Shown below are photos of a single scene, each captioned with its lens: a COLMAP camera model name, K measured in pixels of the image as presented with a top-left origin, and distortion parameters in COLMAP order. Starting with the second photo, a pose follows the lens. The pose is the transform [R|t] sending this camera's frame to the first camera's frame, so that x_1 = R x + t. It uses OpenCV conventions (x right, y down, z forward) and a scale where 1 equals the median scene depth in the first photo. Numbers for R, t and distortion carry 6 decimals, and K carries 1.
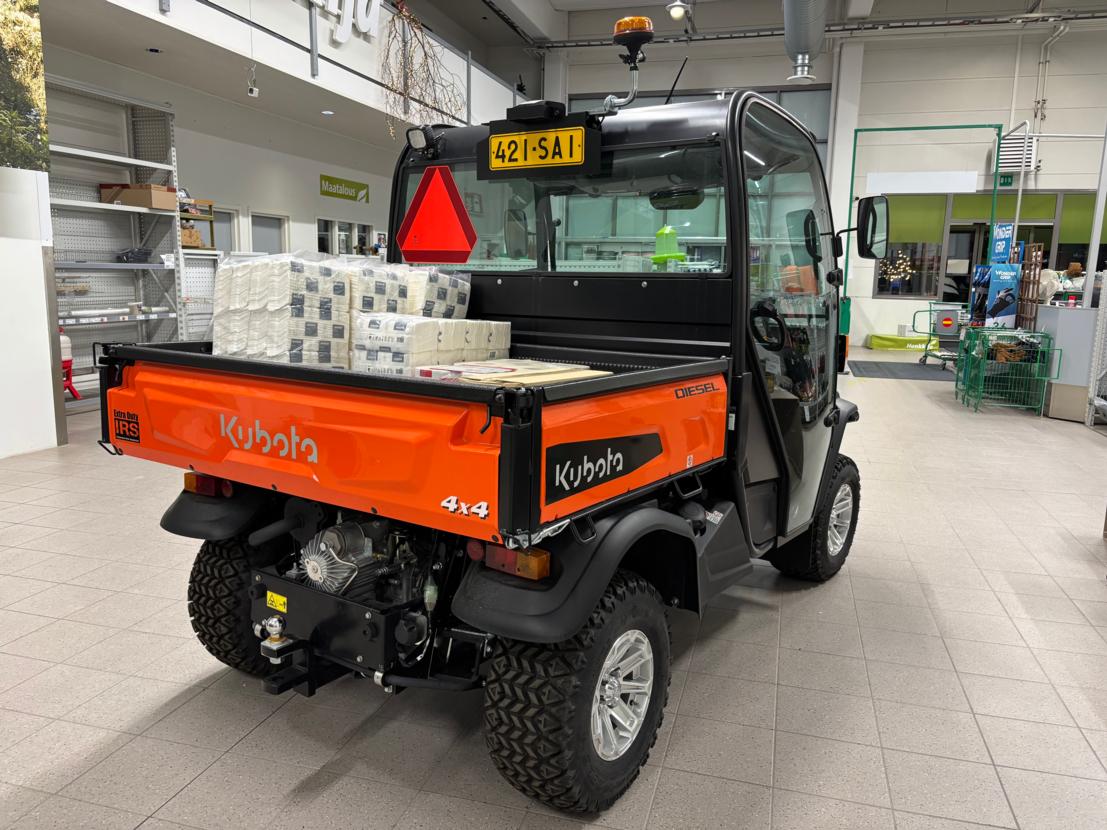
lens RADIAL K [[839.6, 0, 553.5], [0, 839.6, 415.0], [0, 0, 1]] dist [0.041973, -0.004472]
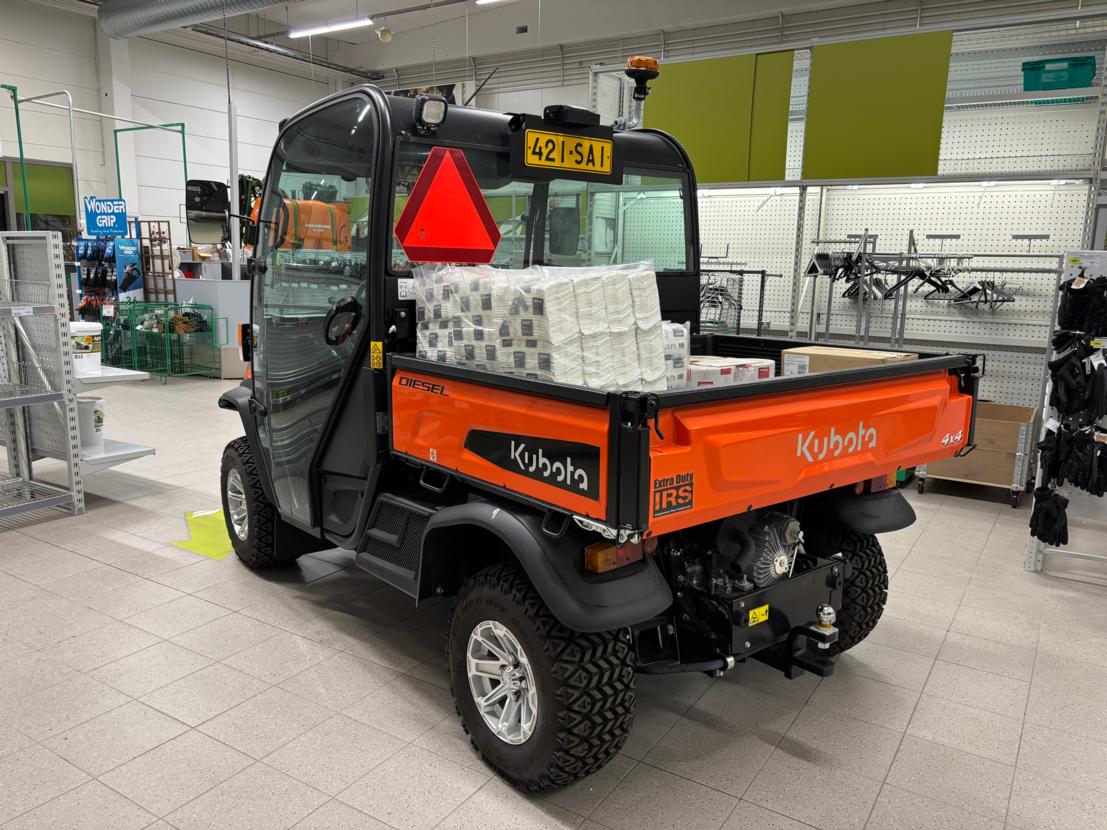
lens RADIAL K [[850.8, 0, 553.5], [0, 850.8, 415.0], [0, 0, 1]] dist [0.007448, -0.000655]
pose [[0.284856, -0.184603, 0.940627, -1.053302], [0.144857, 0.978302, 0.148130, -0.158272], [-0.947562, 0.094061, 0.305416, 0.727621]]
